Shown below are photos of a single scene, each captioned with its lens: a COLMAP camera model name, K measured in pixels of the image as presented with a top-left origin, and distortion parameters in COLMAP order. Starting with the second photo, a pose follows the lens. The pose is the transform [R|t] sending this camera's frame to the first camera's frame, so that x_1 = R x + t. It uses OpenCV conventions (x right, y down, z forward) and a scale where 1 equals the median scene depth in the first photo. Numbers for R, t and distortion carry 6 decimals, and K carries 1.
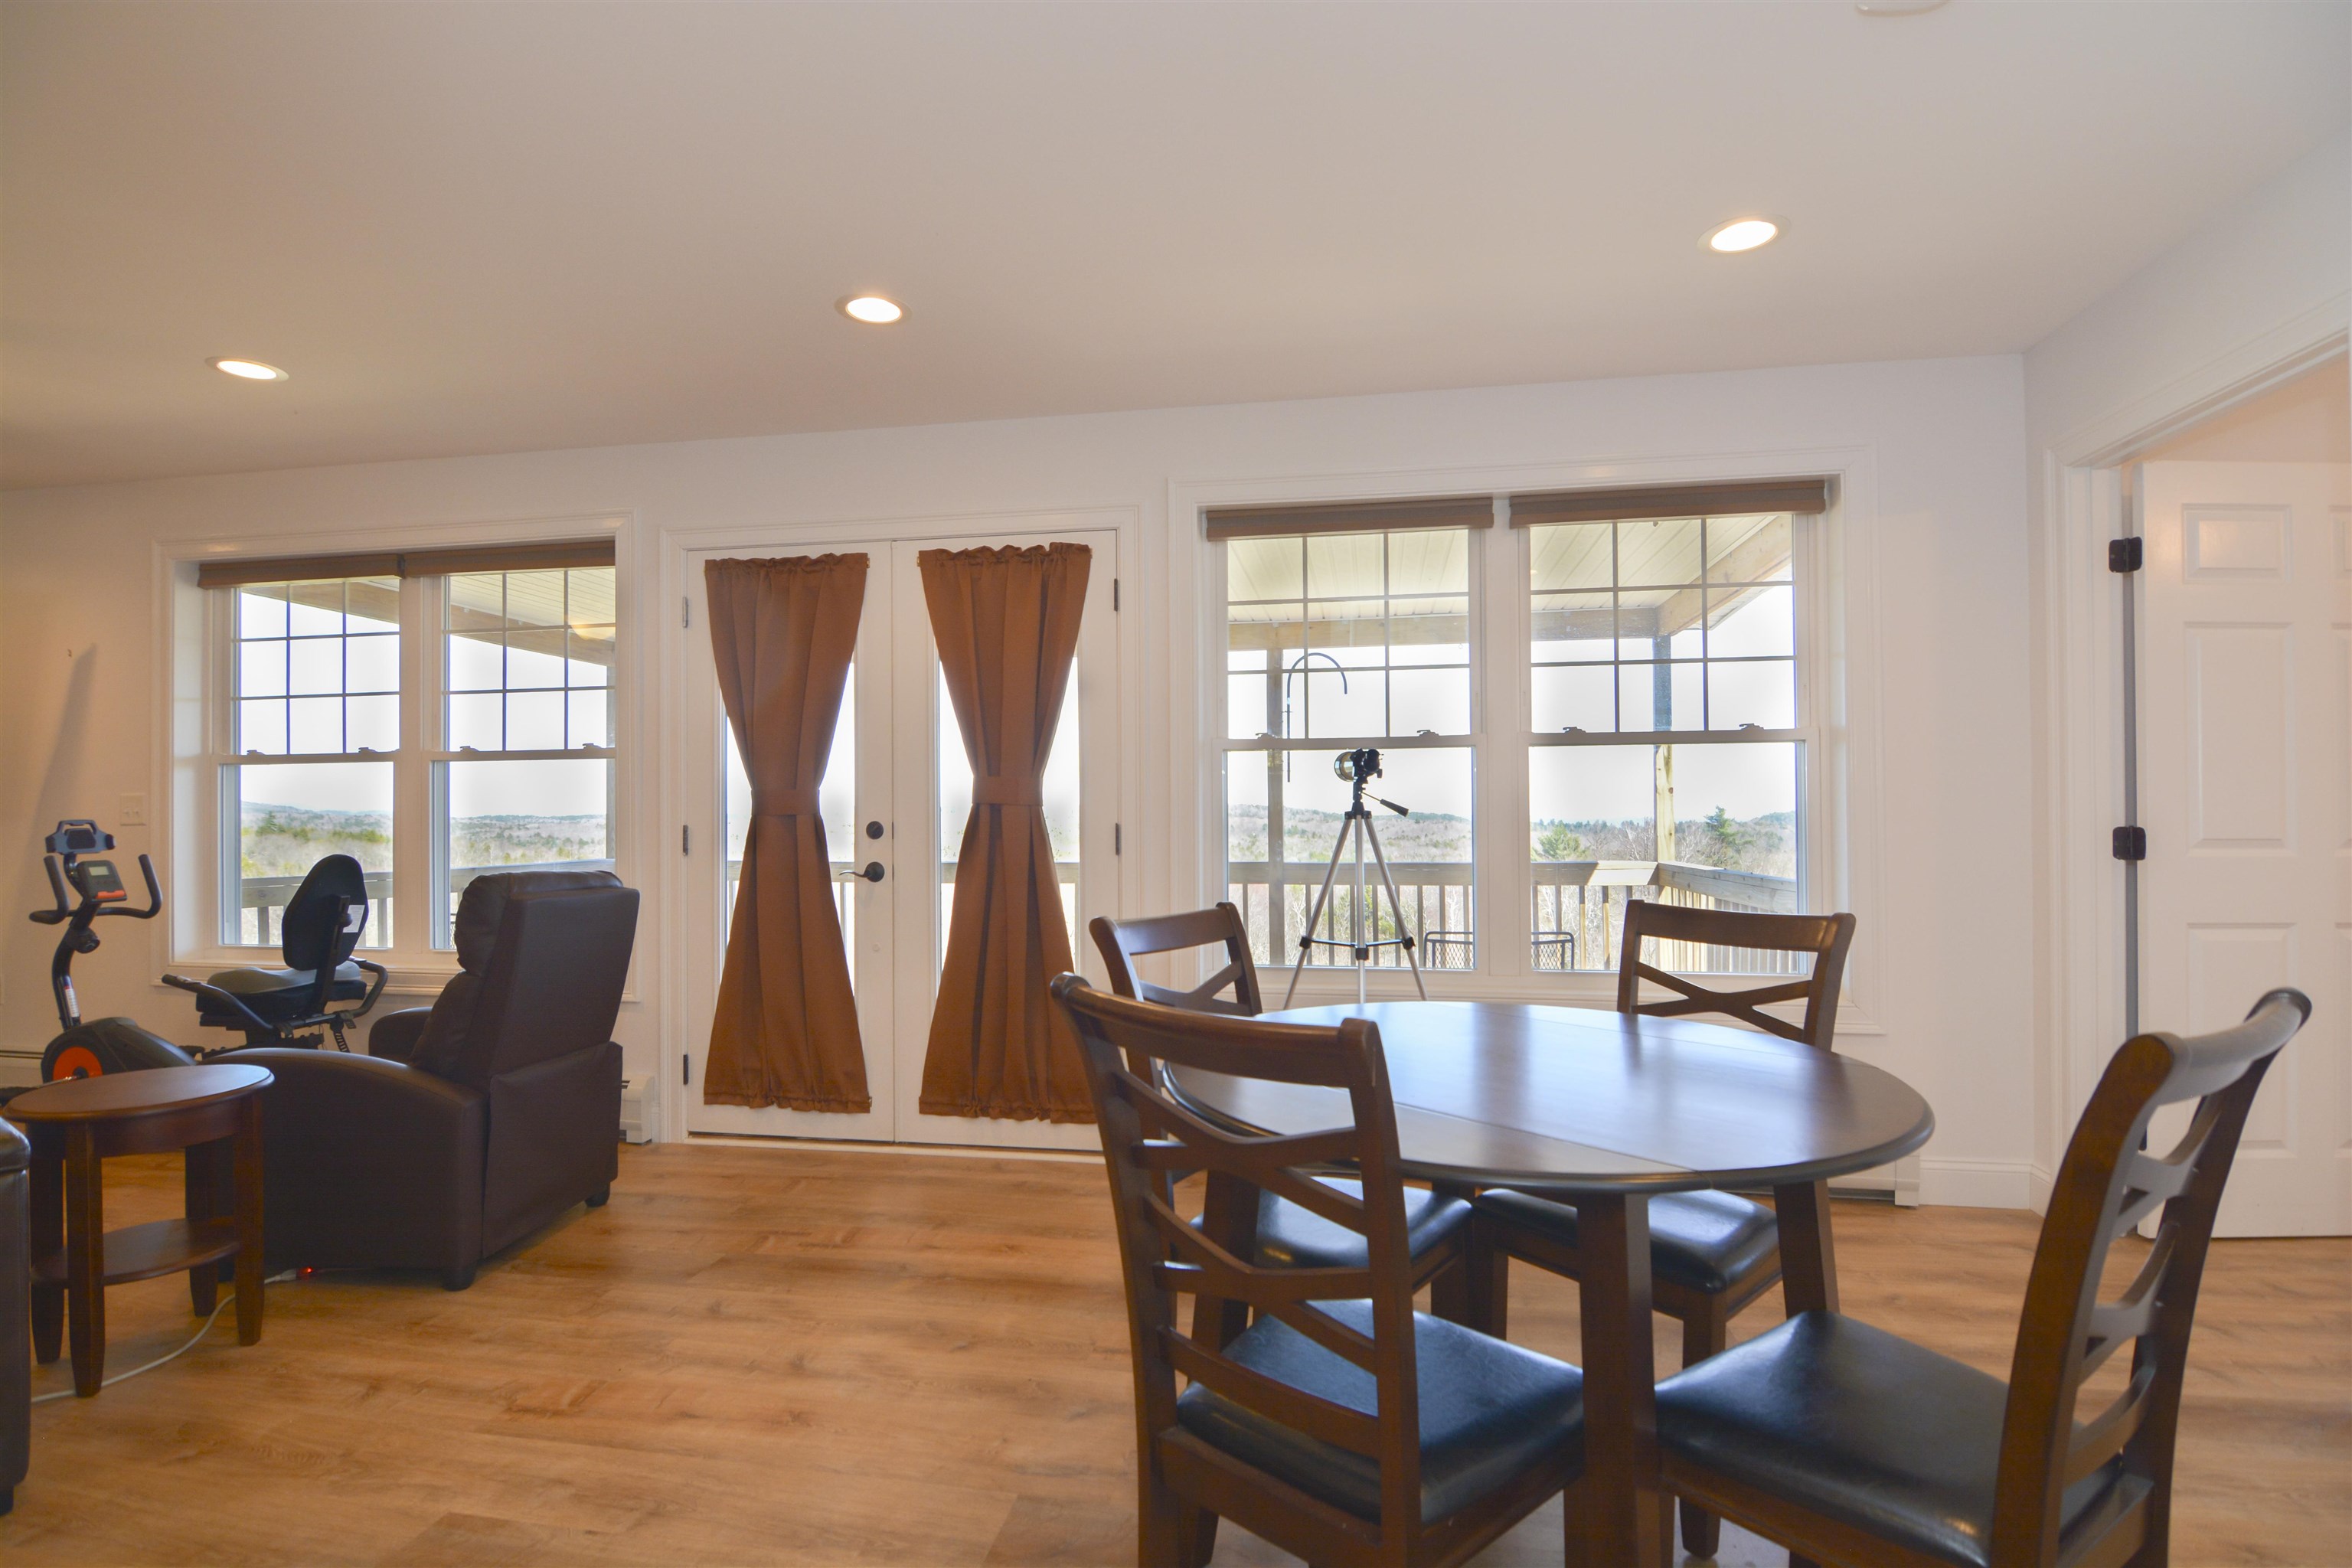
lens RADIAL K [[1141.6, 0, 1175.7], [0, 1141.6, 796.7], [0, 0, 1]] dist [0.004441, 0.000393]
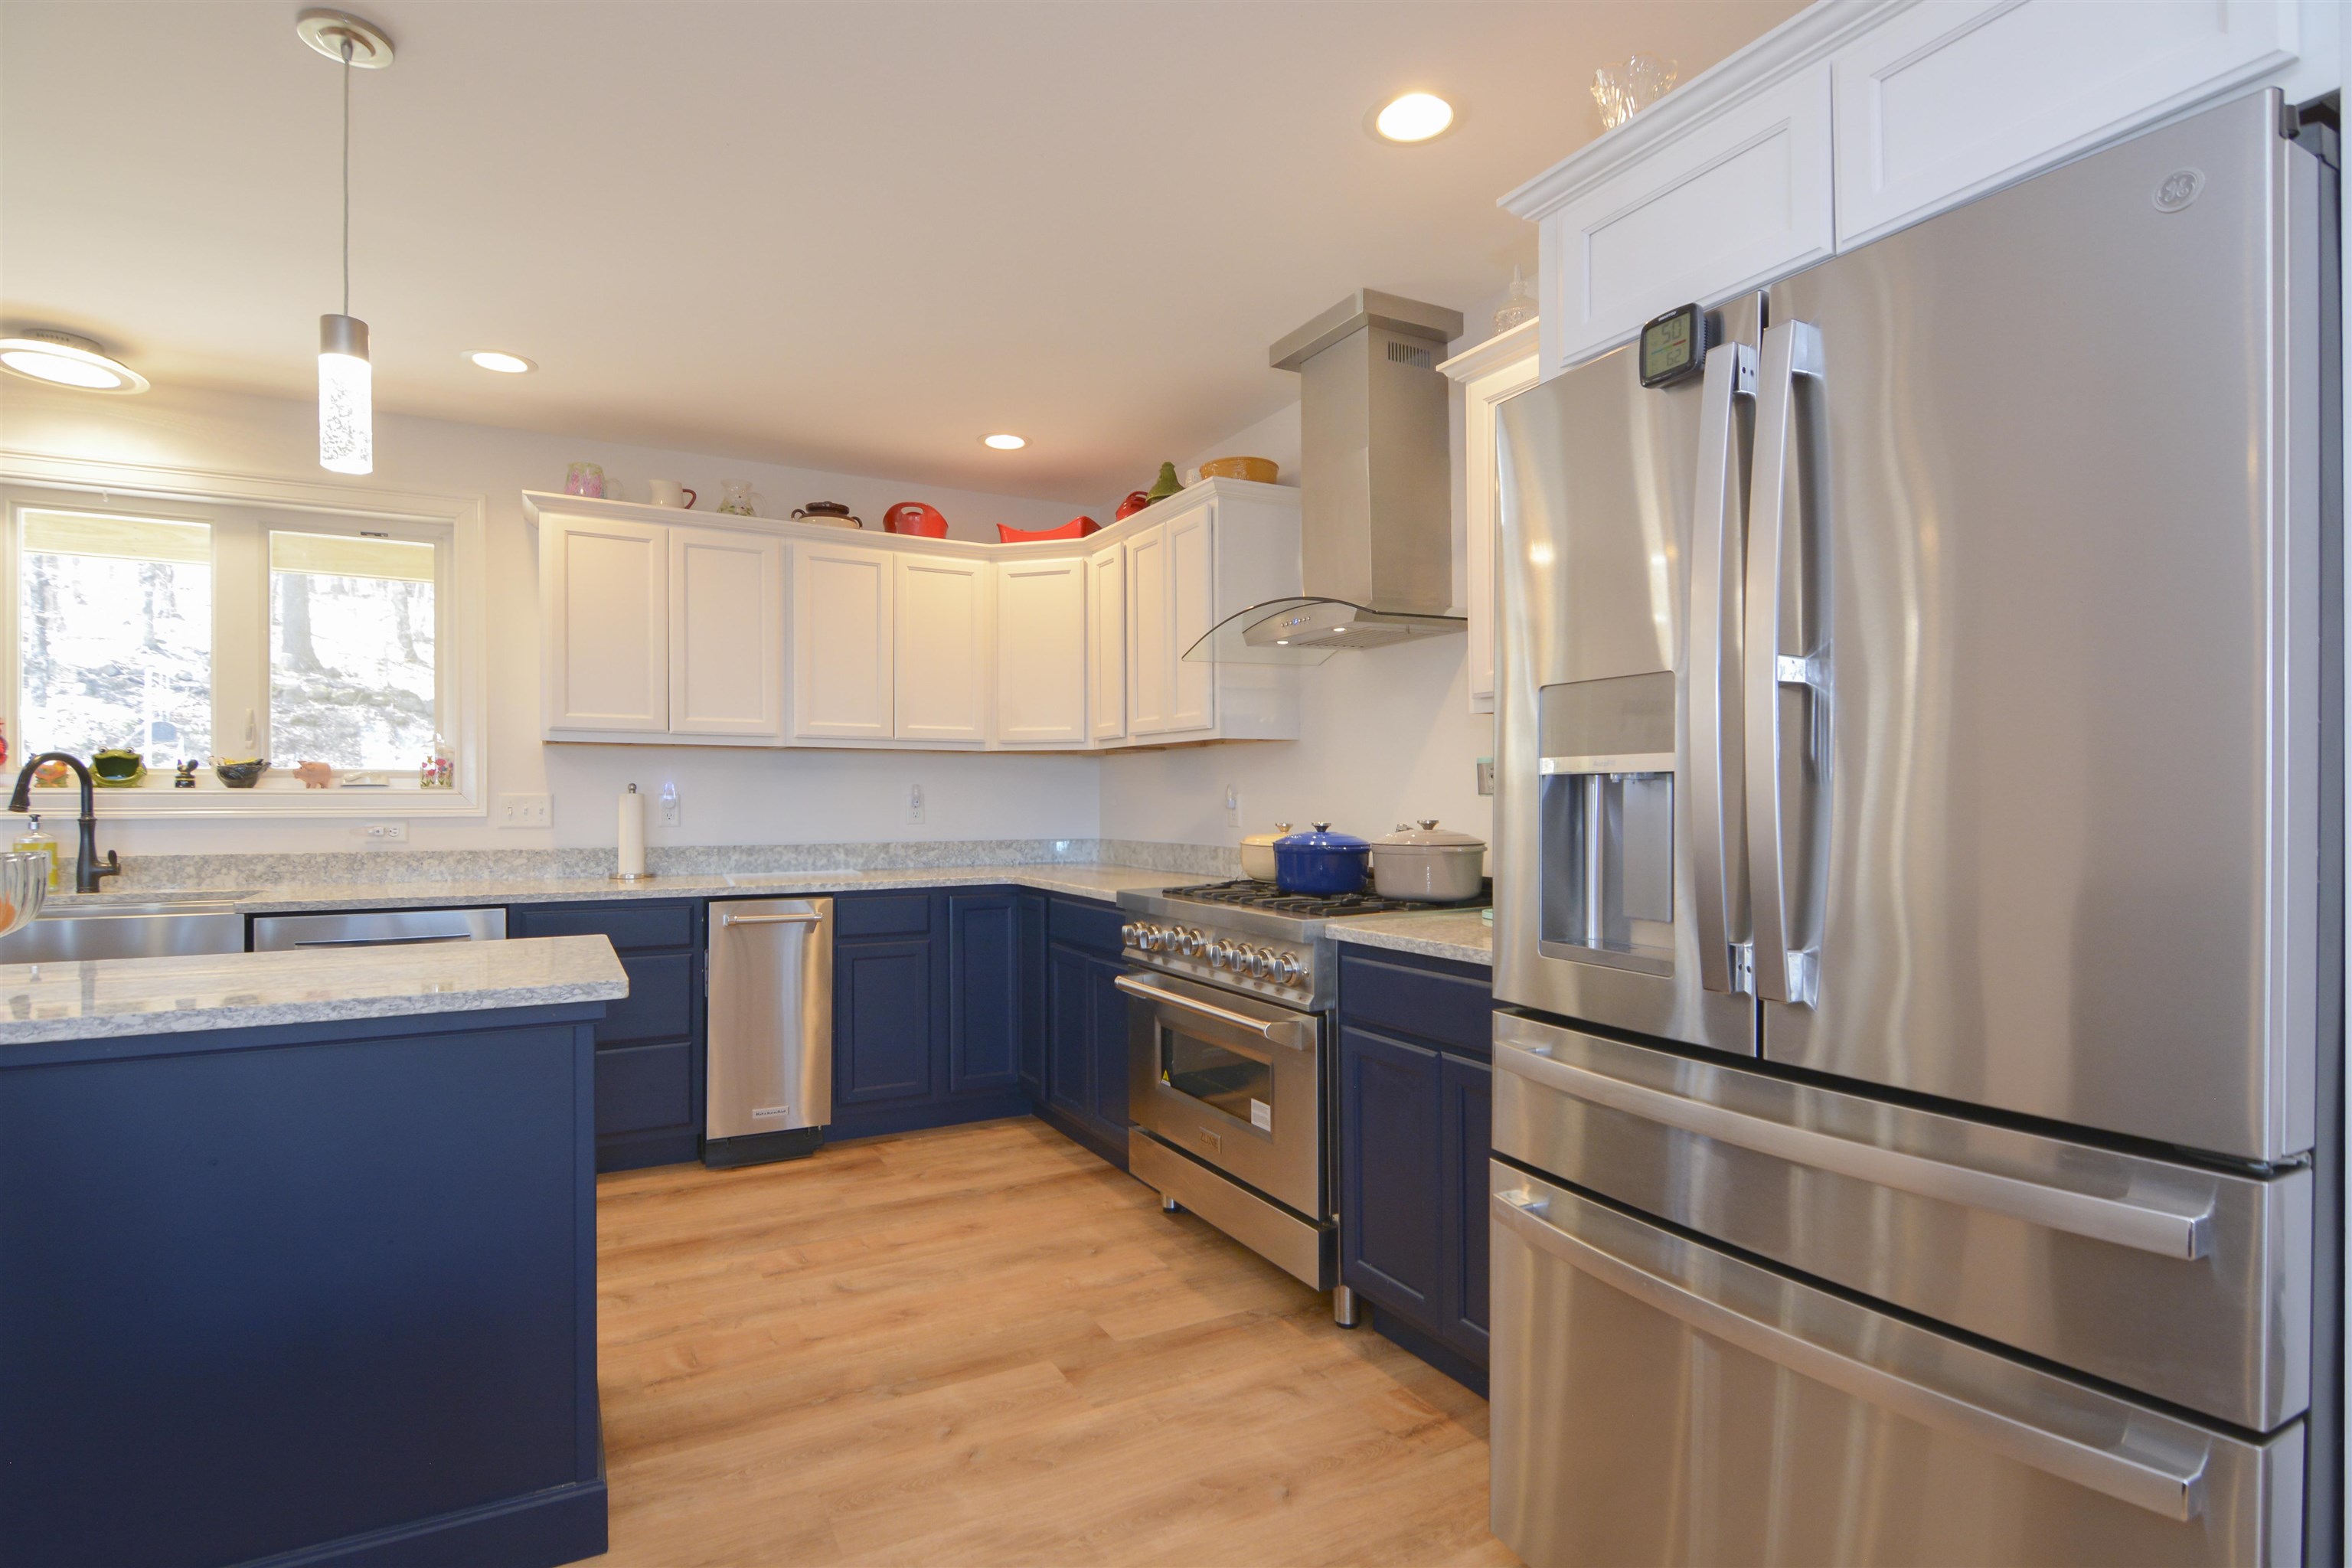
lens RADIAL K [[1141.6, 0, 1175.1], [0, 1141.6, 803.4], [0, 0, 1]] dist [0.004441, 0.000393]
pose [[0.774080, -0.000281, 0.633088, -0.856343], [-0.006712, 0.999940, 0.008651, -0.009611], [-0.633053, -0.010946, 0.774031, -0.110788]]
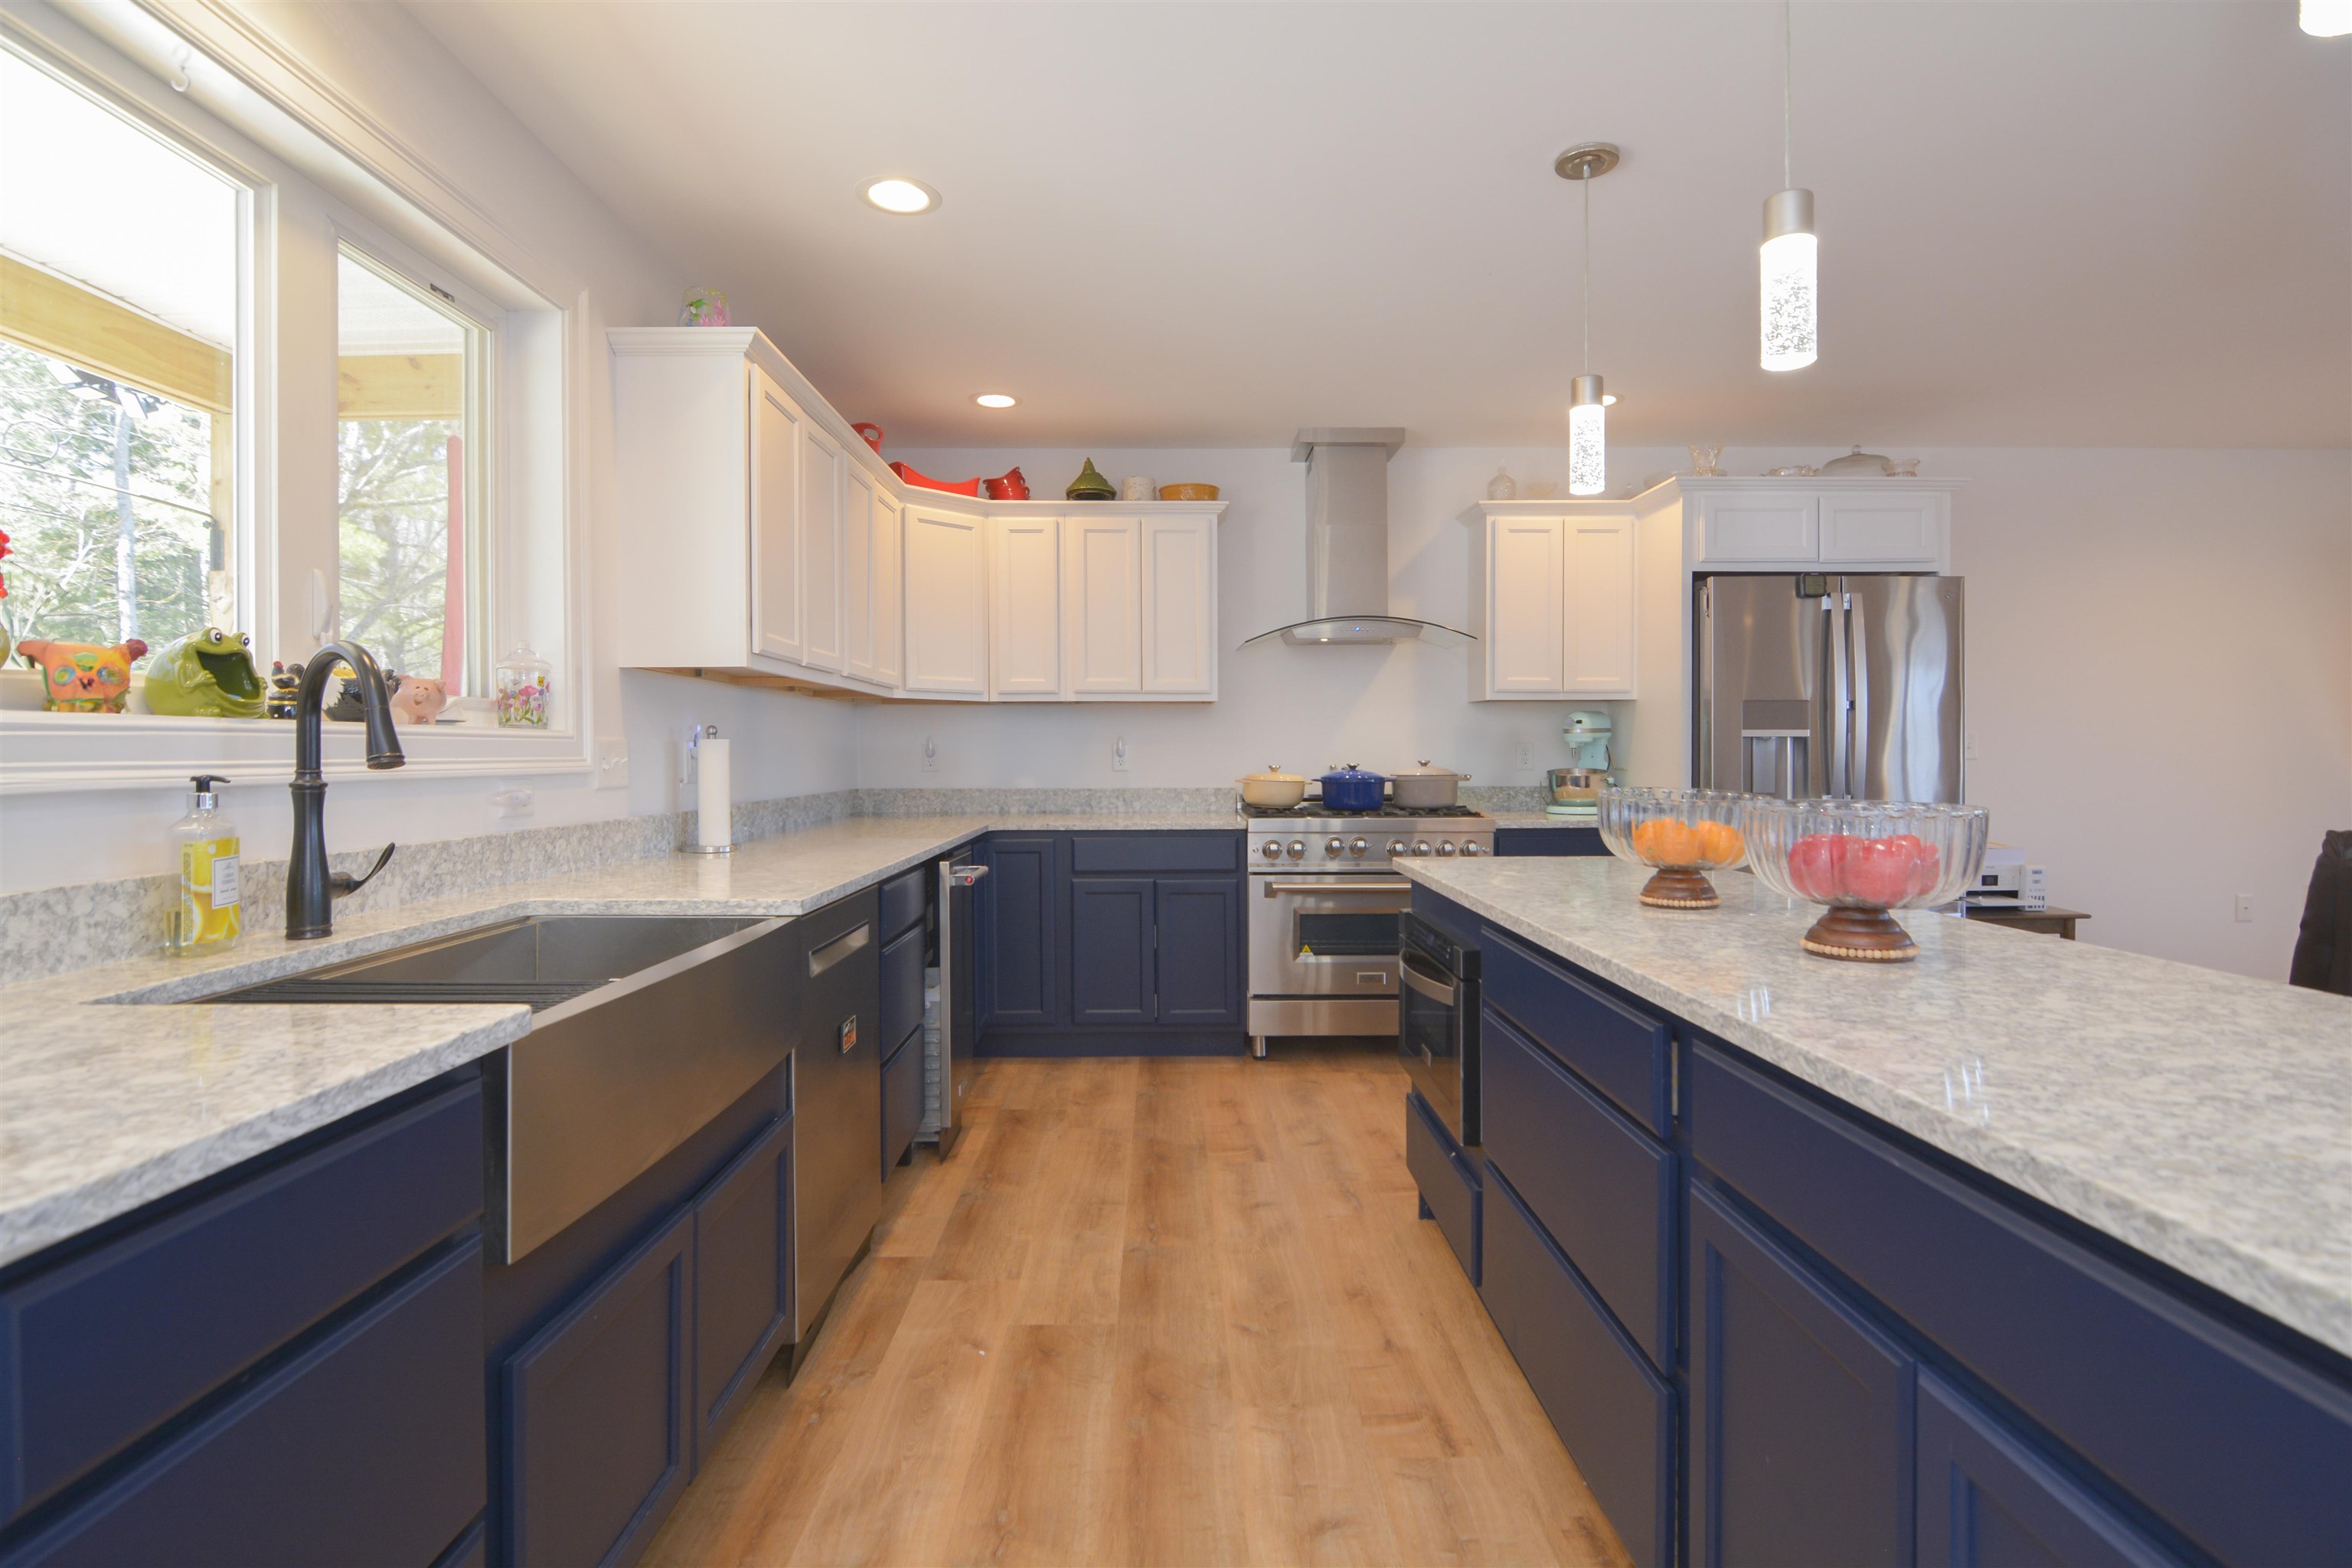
lens RADIAL K [[1141.6, 0, 1178.9], [0, 1141.6, 758.9], [0, 0, 1]] dist [0.004441, 0.000393]
pose [[-0.190601, -0.001500, 0.981666, -1.814017], [-0.003963, 0.999992, 0.000758, 0.015632], [-0.981660, -0.003746, -0.190606, 1.536059]]
